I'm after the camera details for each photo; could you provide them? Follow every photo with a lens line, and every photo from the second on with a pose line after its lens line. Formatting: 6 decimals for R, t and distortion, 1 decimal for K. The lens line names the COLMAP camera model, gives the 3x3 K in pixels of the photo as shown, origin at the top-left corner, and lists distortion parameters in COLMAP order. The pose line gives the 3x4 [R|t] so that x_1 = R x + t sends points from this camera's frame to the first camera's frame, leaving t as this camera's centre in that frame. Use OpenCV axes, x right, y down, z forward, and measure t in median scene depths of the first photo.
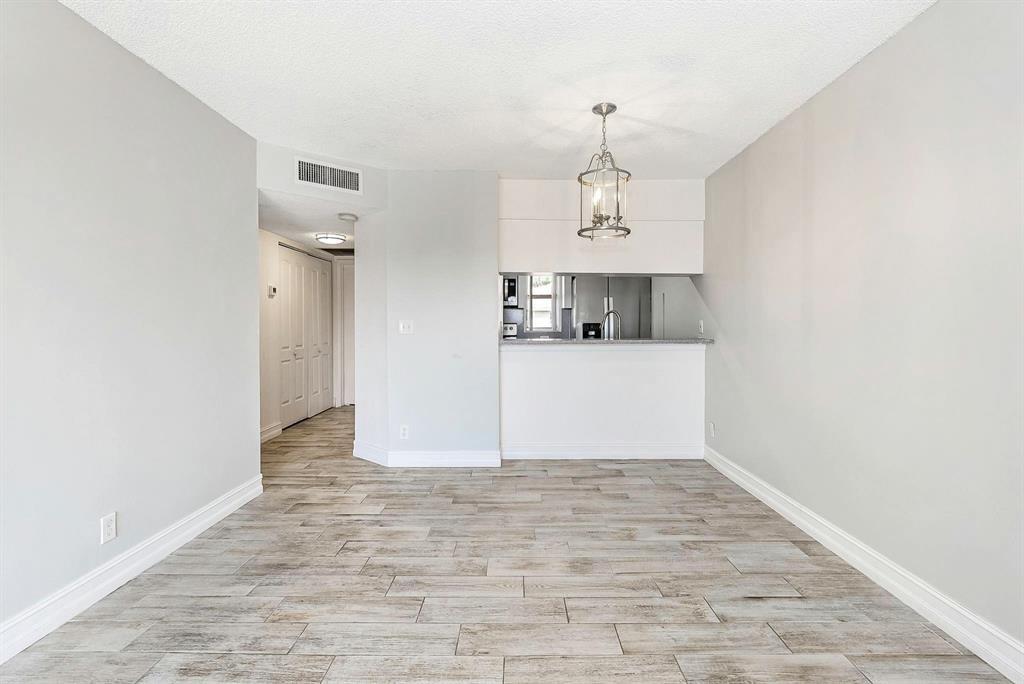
lens RADIAL K [[464.0, 0, 514.5], [0, 464.0, 332.4], [0, 0, 1]] dist [-0.000437, -0.000237]
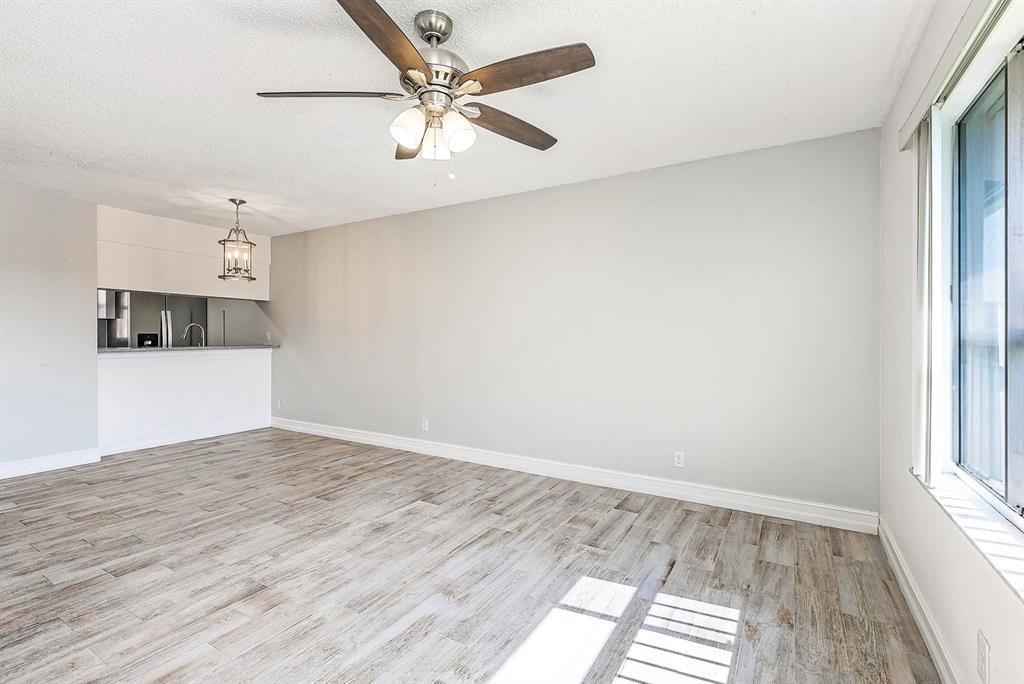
lens RADIAL K [[459.7, 0, 515.9], [0, 459.7, 336.4], [0, 0, 1]] dist [0.001330, 0.000024]
pose [[0.510663, -0.000159, 0.859781, -0.571981], [0.010605, 0.999925, -0.006114, 0.005109], [-0.859716, 0.012240, 0.510626, -0.532873]]
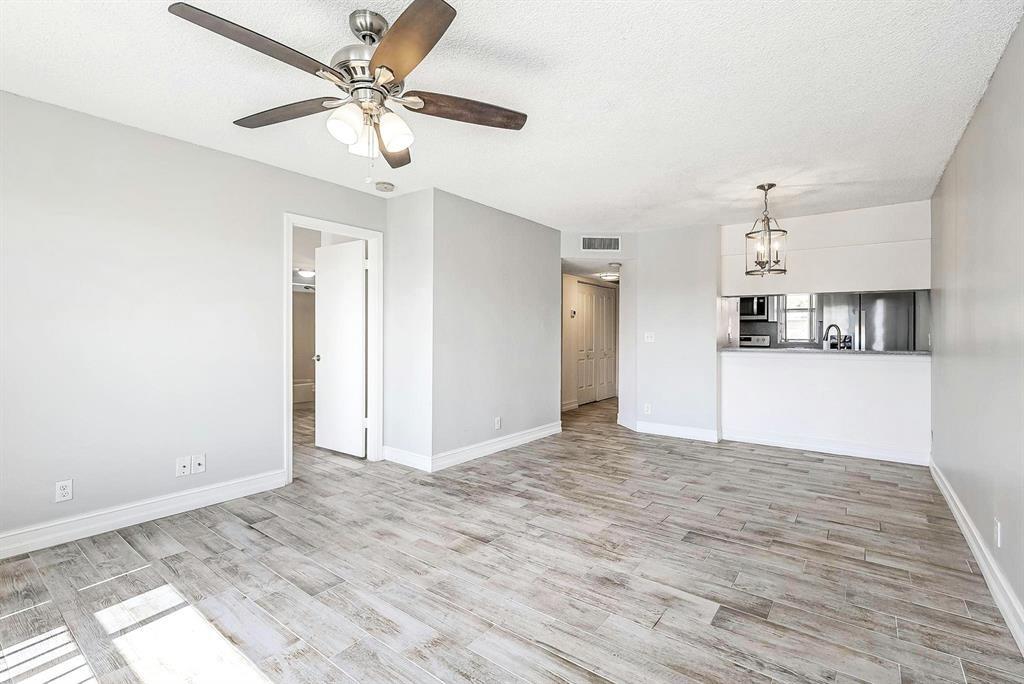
lens RADIAL K [[459.7, 0, 515.9], [0, 459.7, 336.4], [0, 0, 1]] dist [0.001330, 0.000024]
pose [[0.800867, 0.006434, -0.598808, 0.357584], [-0.014378, 0.999861, -0.008486, 0.004022], [0.598670, 0.015406, 0.800848, -0.498780]]
